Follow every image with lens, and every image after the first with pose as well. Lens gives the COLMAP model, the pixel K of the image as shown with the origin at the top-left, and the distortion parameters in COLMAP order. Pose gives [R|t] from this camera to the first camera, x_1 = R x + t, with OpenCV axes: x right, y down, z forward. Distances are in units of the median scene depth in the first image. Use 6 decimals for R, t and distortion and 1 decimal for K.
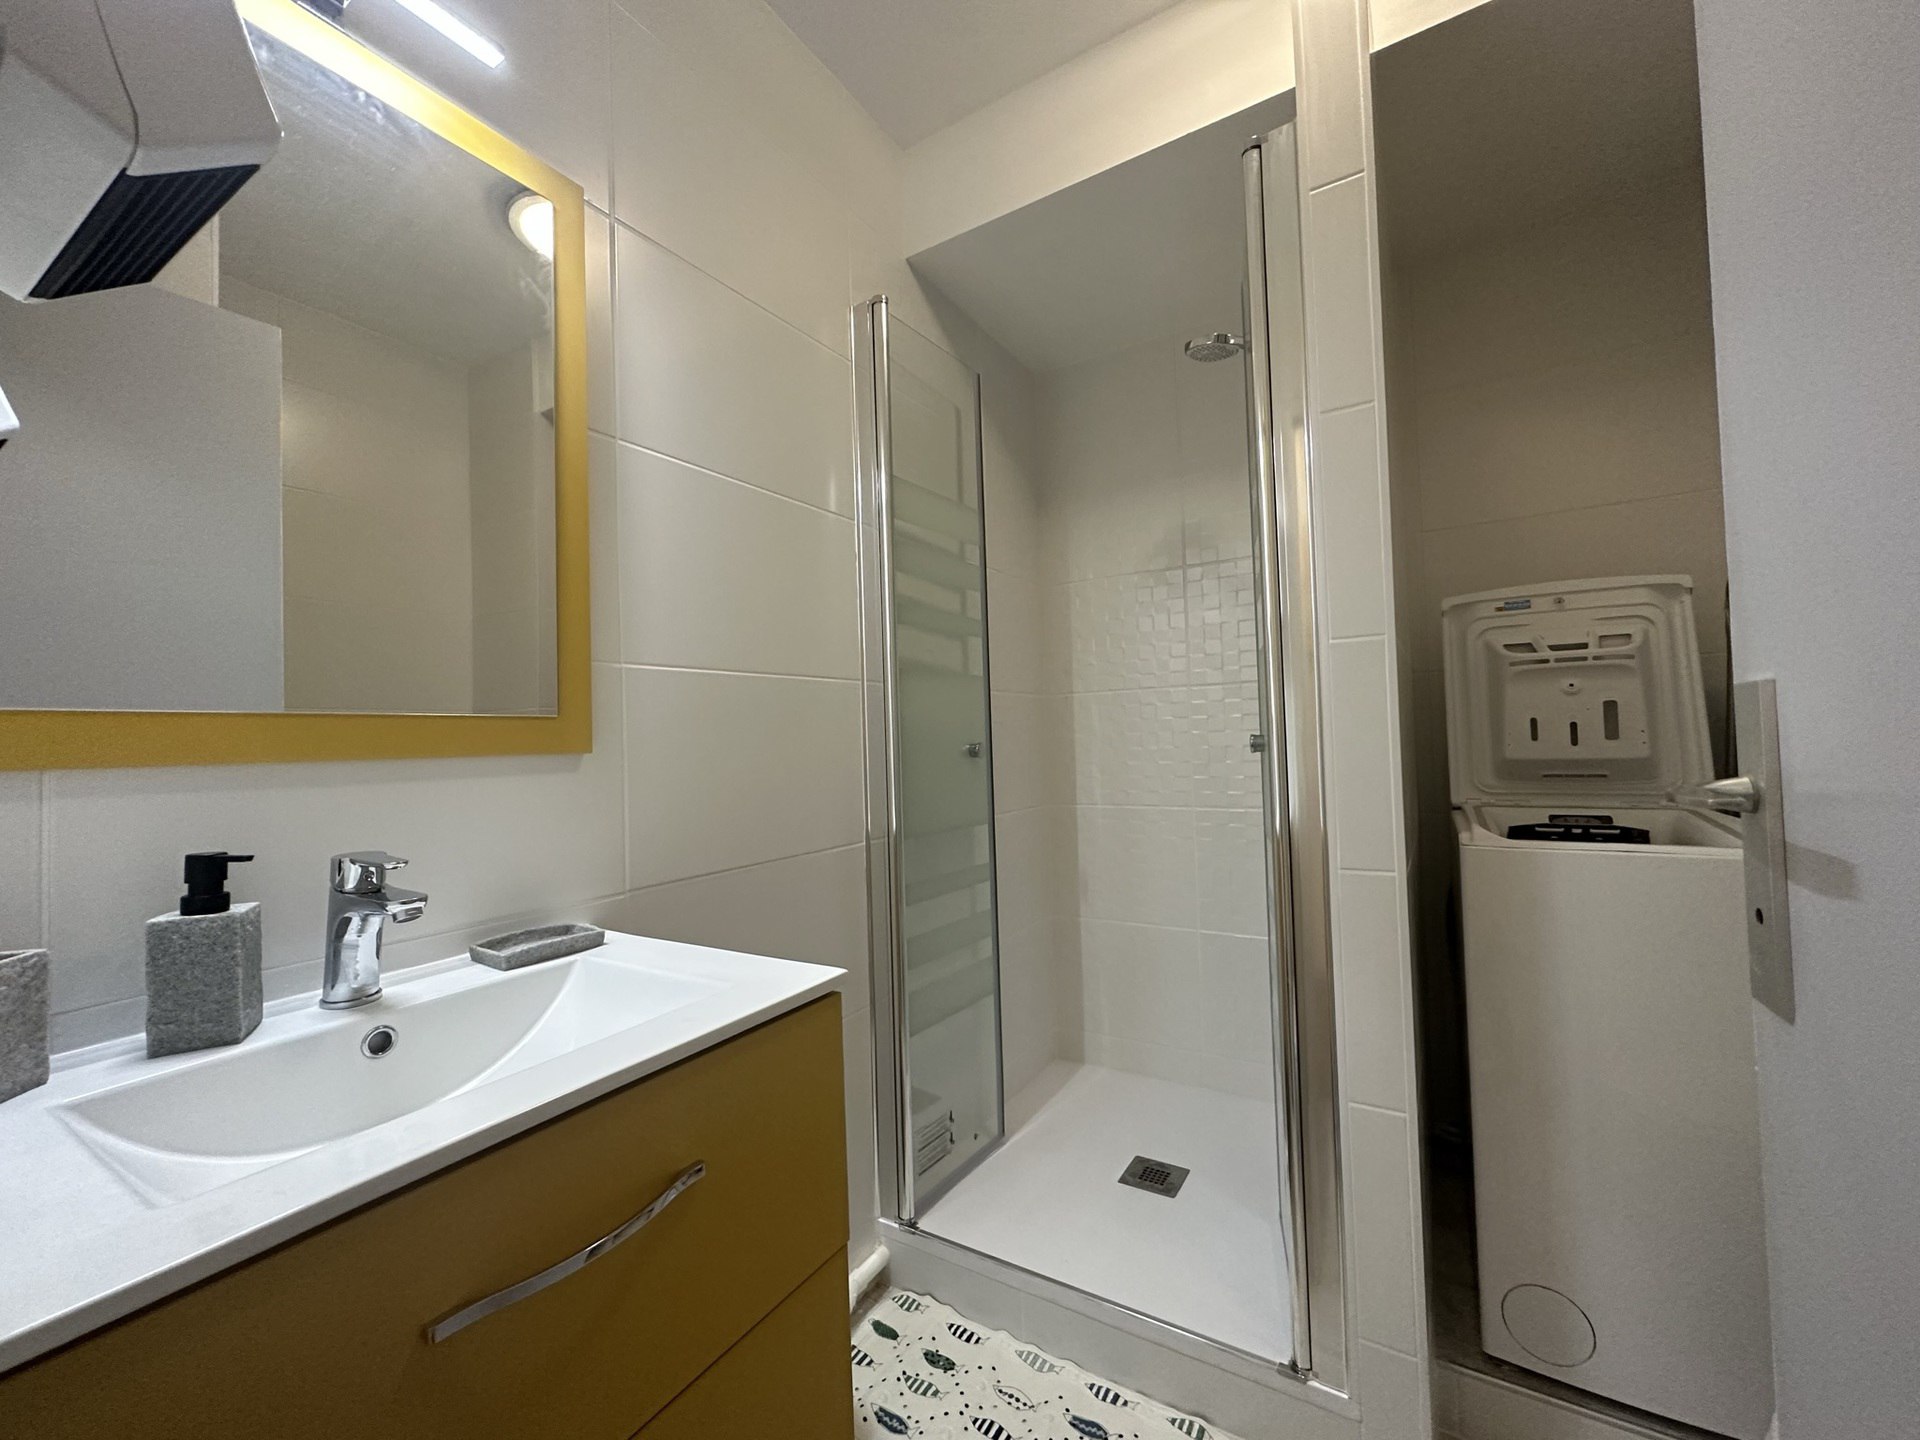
lens RADIAL K [[771.3, 0, 954.3], [0, 771.3, 719.6], [0, 0, 1]] dist [0.000407, -0.000063]
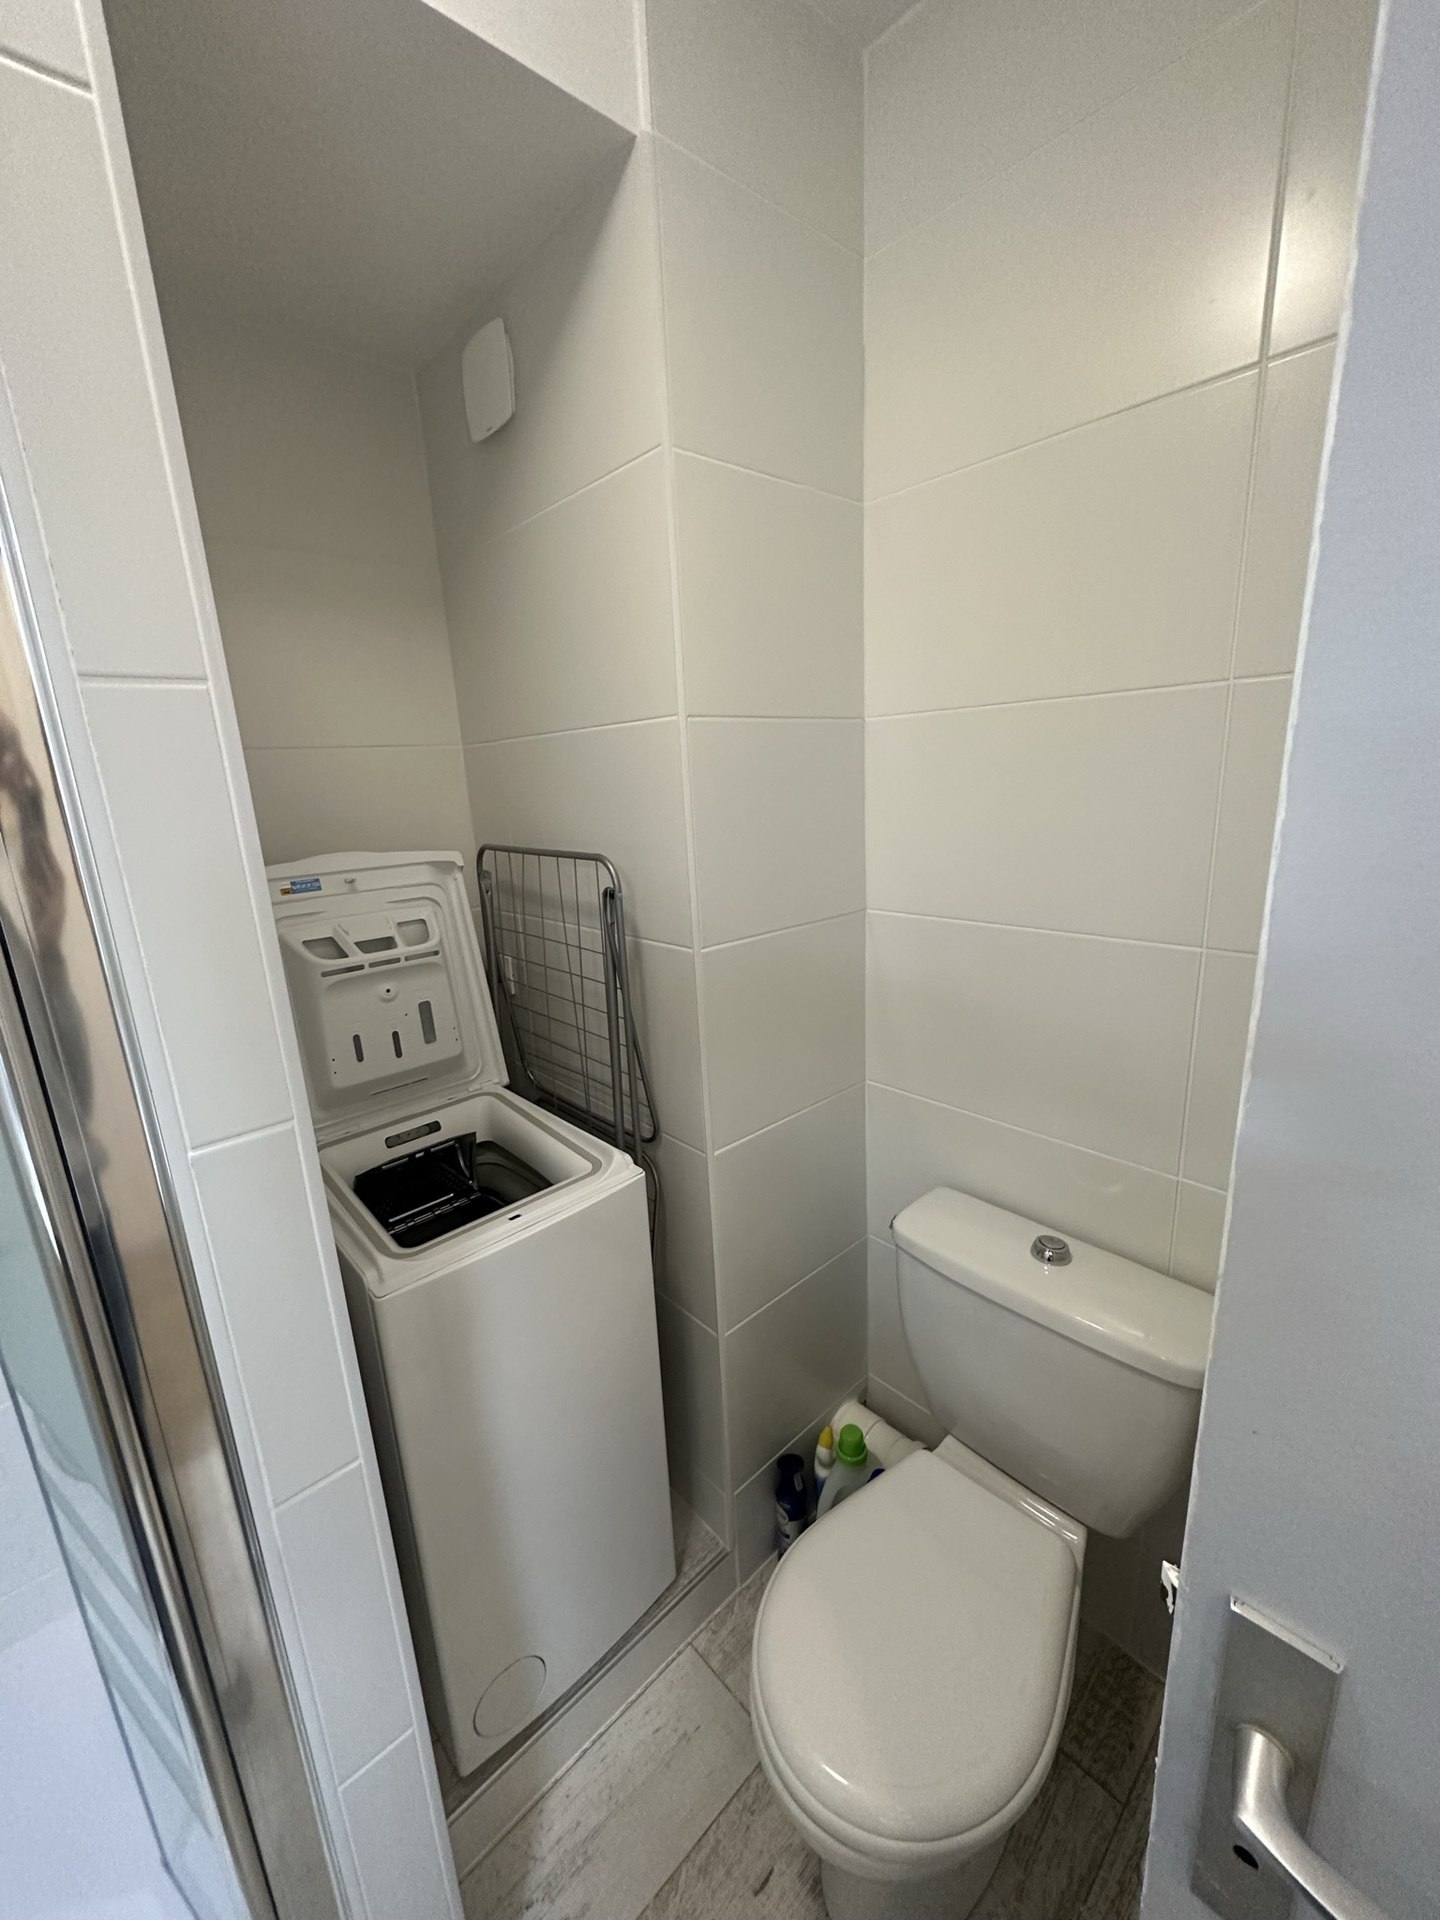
lens RADIAL K [[771.3, 0, 720.0], [0, 771.3, 960.0], [0, 0, 1]] dist [0.000407, -0.000063]
pose [[0.269342, -0.214576, 0.938835, 0.100652], [0.015298, 0.975692, 0.218611, -0.259927], [-0.962923, -0.044519, 0.266078, 0.416554]]
